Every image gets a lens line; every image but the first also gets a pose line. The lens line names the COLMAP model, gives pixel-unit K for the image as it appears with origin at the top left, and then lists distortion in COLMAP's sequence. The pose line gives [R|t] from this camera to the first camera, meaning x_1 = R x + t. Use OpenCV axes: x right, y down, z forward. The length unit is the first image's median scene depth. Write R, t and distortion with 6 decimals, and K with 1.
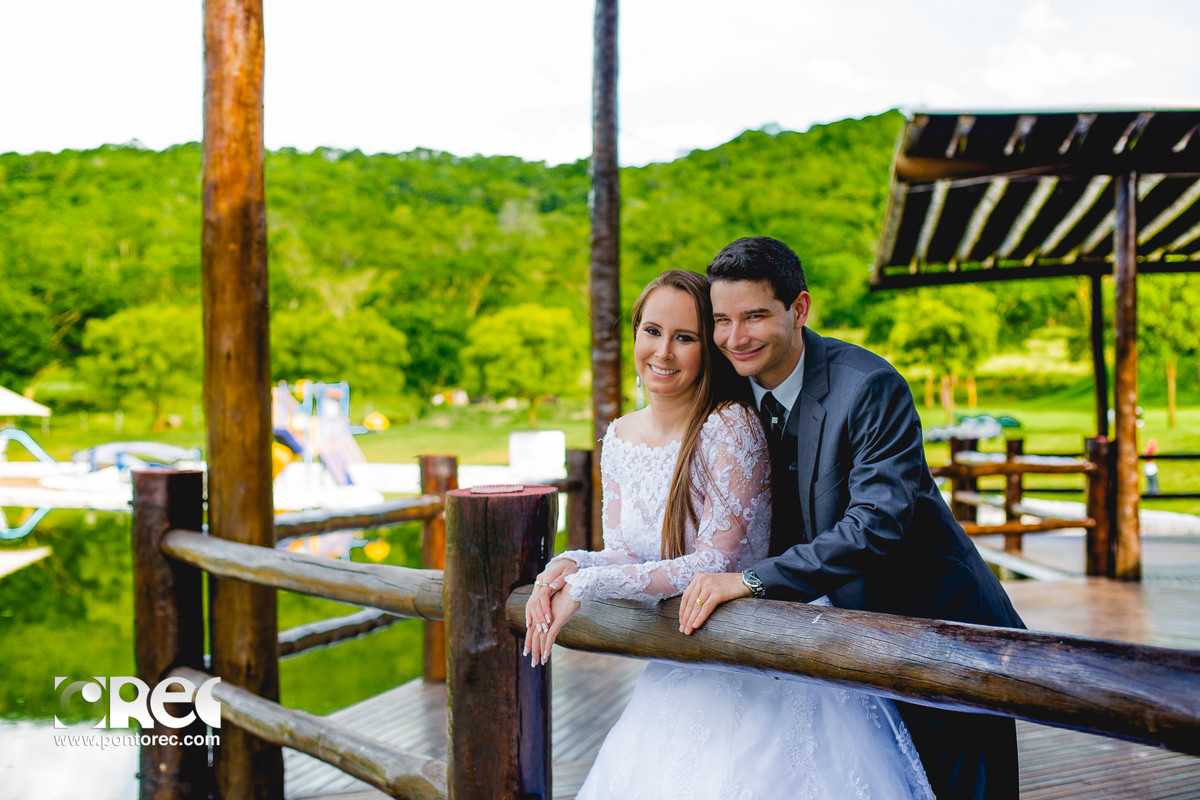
lens RADIAL K [[1769.5, 0, 600.0], [0, 1769.5, 400.0], [0, 0, 1]] dist [-0.133759, 0.116966]
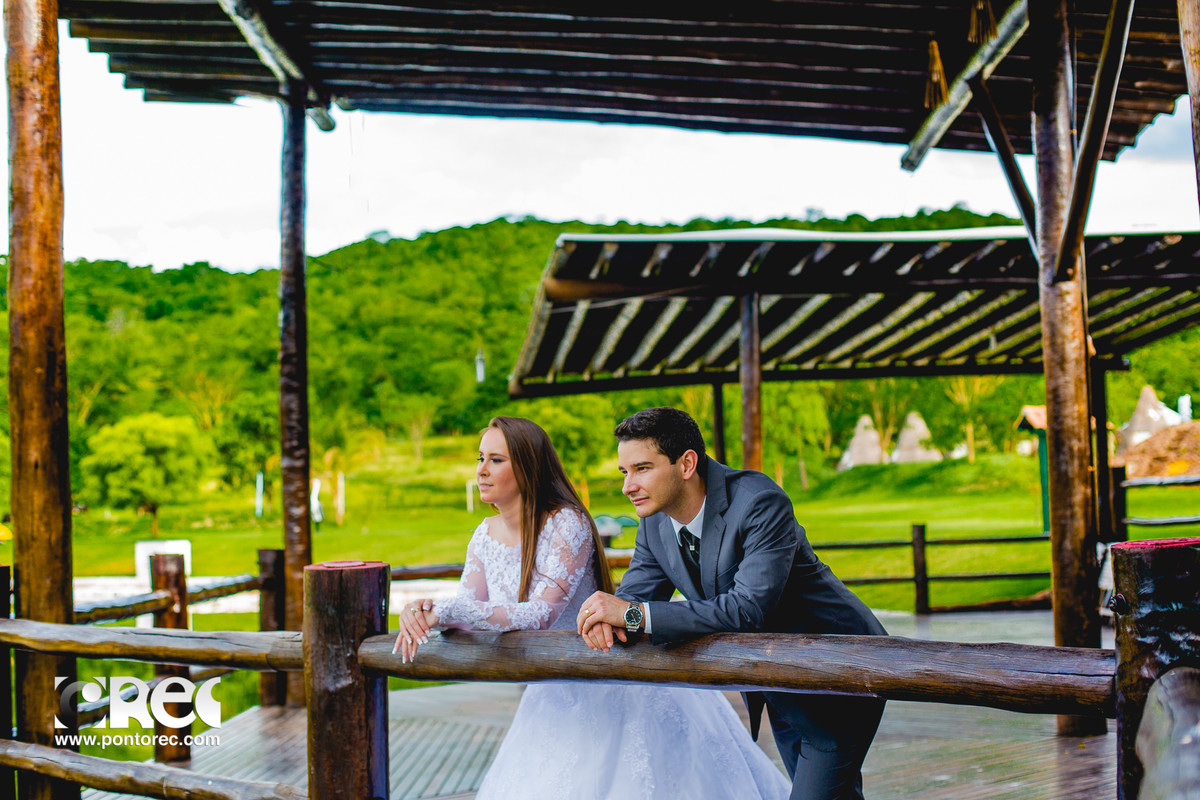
lens RADIAL K [[1769.5, 0, 600.0], [0, 1769.5, 400.0], [0, 0, 1]] dist [-0.133759, 0.116966]
pose [[0.975657, -0.005424, 0.219234, -0.041983], [0.018580, 0.998144, -0.057993, 0.002333], [-0.218513, 0.060655, 0.973947, -0.081926]]
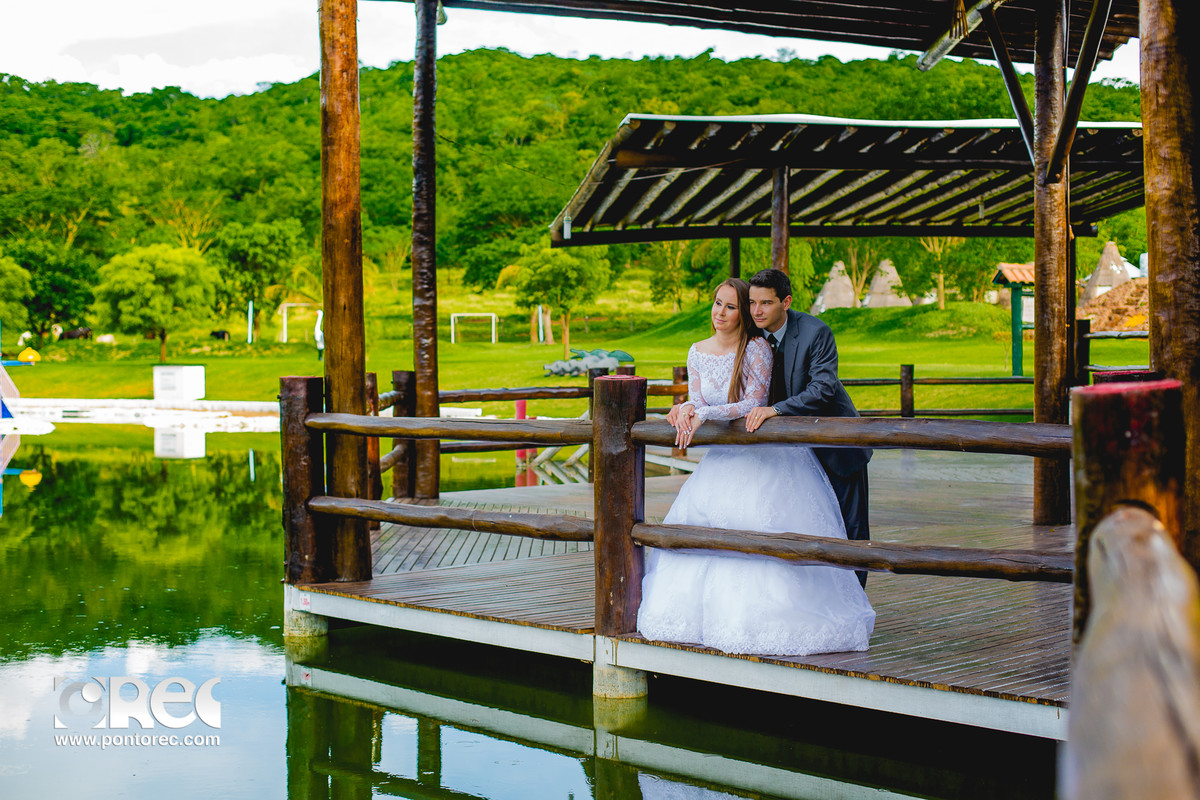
lens RADIAL K [[1769.5, 0, 600.0], [0, 1769.5, 400.0], [0, 0, 1]] dist [-0.133759, 0.116966]
pose [[0.970691, -0.002946, 0.240312, -0.155875], [-0.005715, 0.999359, 0.035336, 0.000855], [-0.240262, -0.035674, 0.970052, -0.276010]]
